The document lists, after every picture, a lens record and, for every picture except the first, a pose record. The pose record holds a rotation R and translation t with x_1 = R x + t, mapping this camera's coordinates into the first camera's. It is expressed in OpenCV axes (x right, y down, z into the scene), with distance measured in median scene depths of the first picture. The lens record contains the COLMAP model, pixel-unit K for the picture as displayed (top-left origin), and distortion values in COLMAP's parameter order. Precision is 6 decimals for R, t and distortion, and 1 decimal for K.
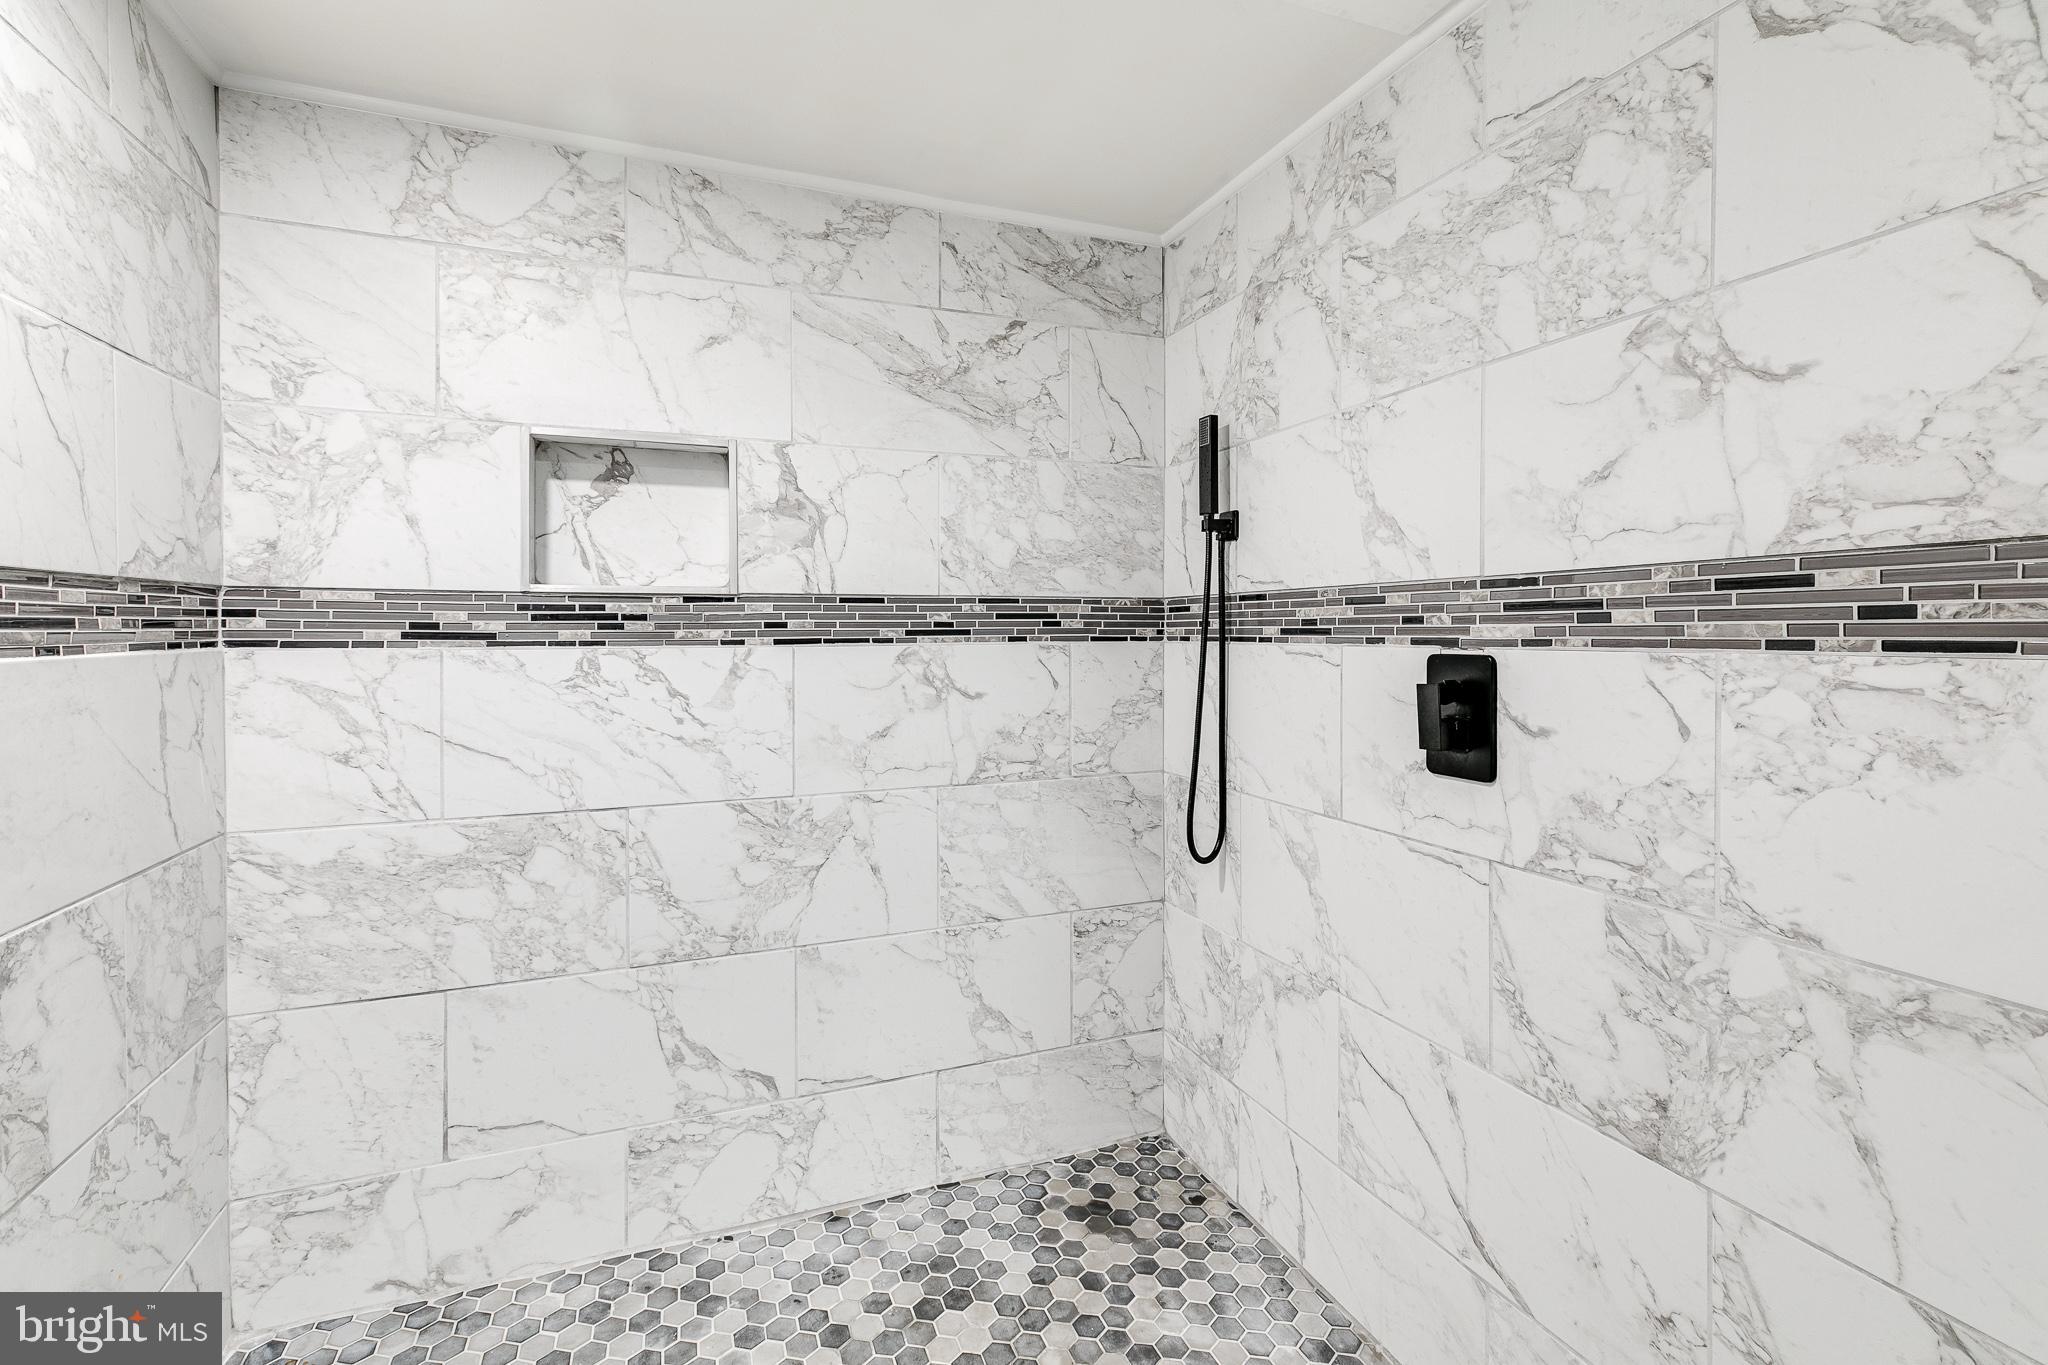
lens RADIAL K [[935.1, 0, 1026.2], [0, 935.1, 639.9], [0, 0, 1]] dist [-0.002032, 0.000006]
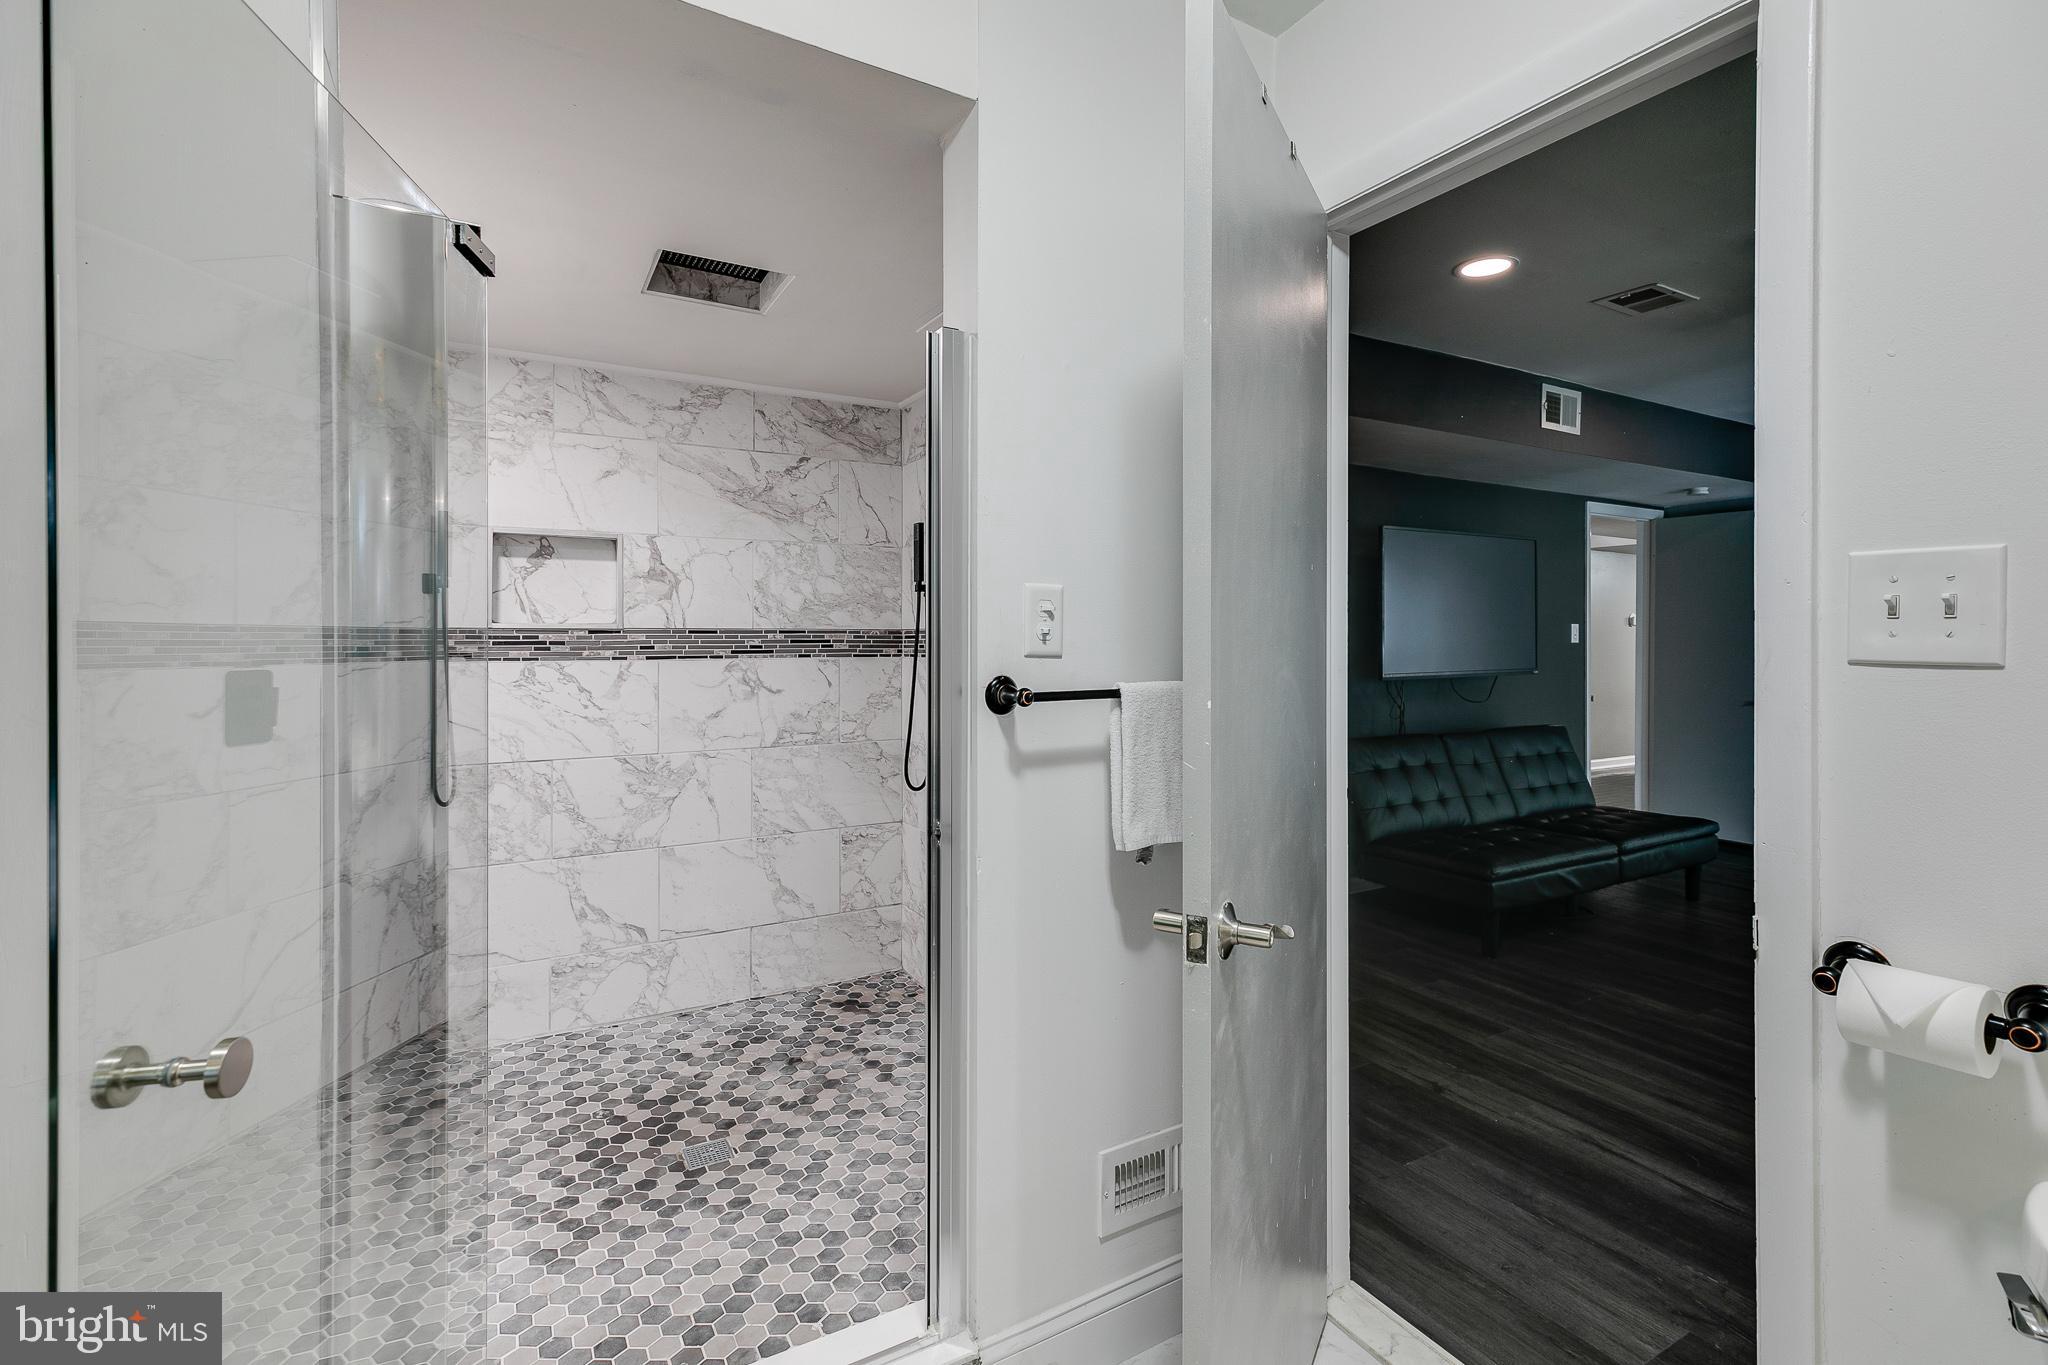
lens RADIAL K [[935.1, 0, 1026.2], [0, 935.1, 639.9], [0, 0, 1]] dist [-0.002032, 0.000006]
pose [[0.988525, 0.001413, 0.151048, 0.135091], [0.000566, 0.999915, -0.013059, -0.007647], [-0.151054, 0.012995, 0.988440, -0.692294]]
